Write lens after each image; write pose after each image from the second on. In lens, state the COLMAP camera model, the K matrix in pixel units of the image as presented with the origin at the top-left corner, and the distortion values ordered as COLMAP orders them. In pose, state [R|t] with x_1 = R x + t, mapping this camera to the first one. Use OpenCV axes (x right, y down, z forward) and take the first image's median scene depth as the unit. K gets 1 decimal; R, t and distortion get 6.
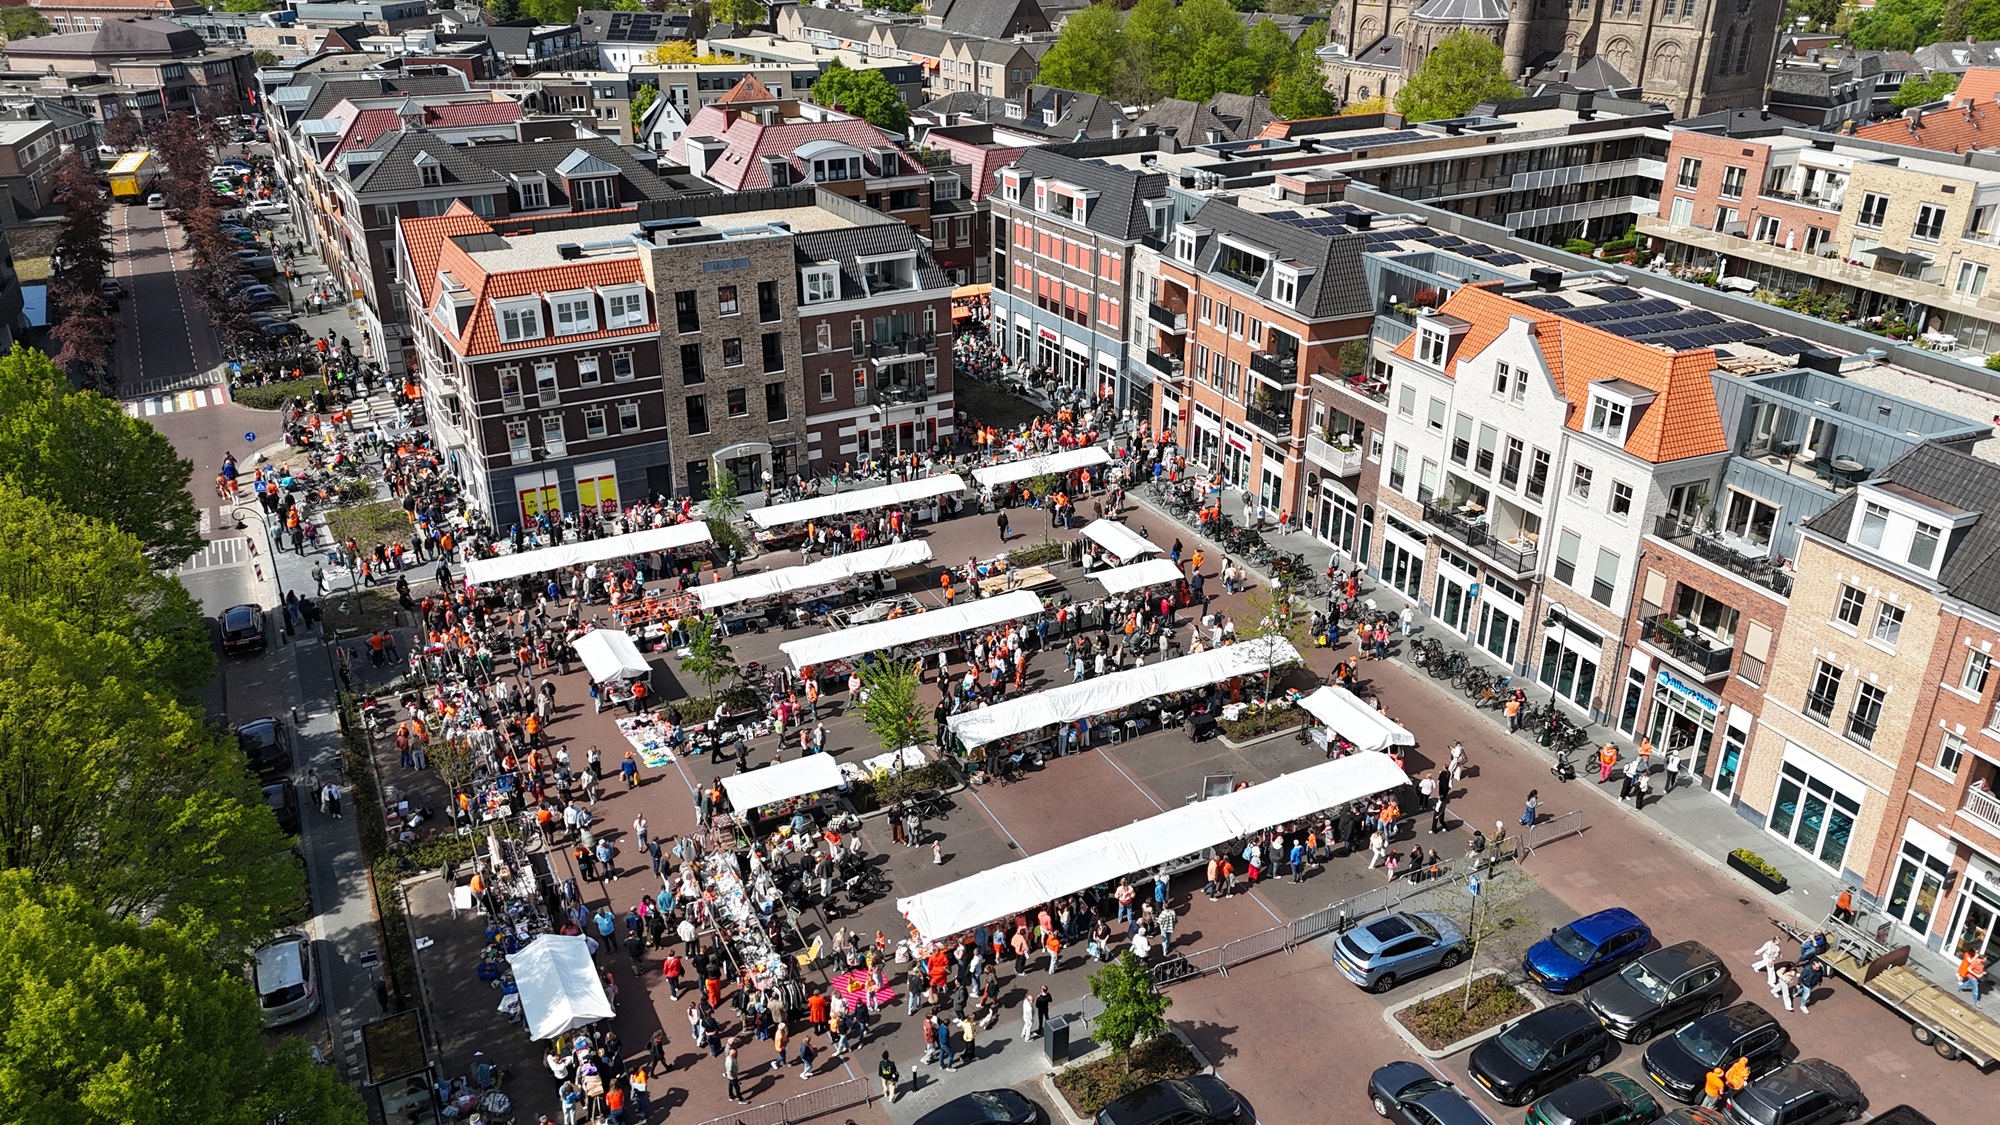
lens RADIAL K [[1468.4, 0, 1000.0], [0, 1468.4, 562.5], [0, 0, 1]] dist [0.117608, -0.124145]
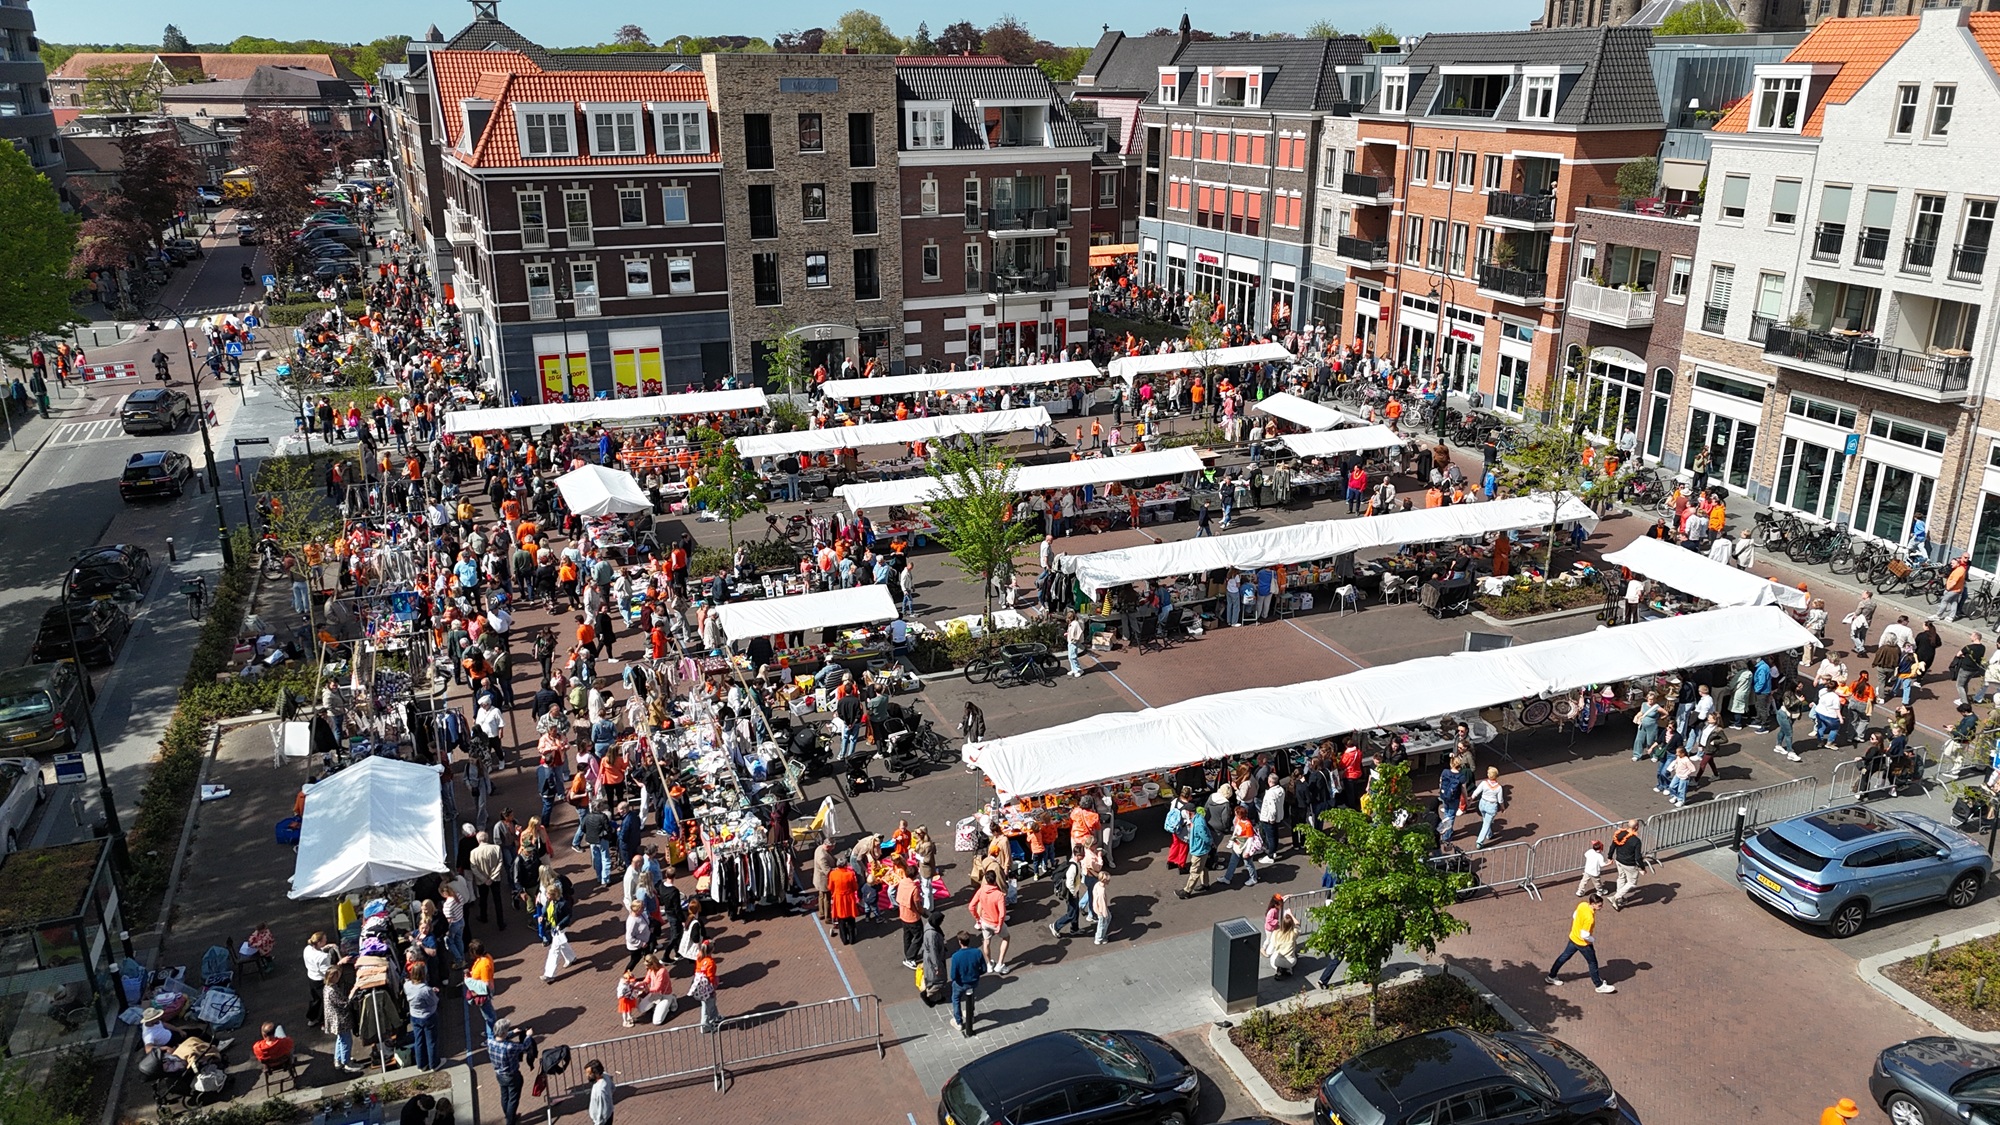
lens RADIAL K [[1466.5, 0, 1000.0], [0, 1466.5, 562.5], [0, 0, 1]] dist [0.083108, -0.075802]
pose [[0.995097, 0.029628, -0.094360, -0.000458], [-0.039257, 0.994021, -0.101887, 0.130466], [0.090777, 0.105092, 0.990311, 0.247606]]
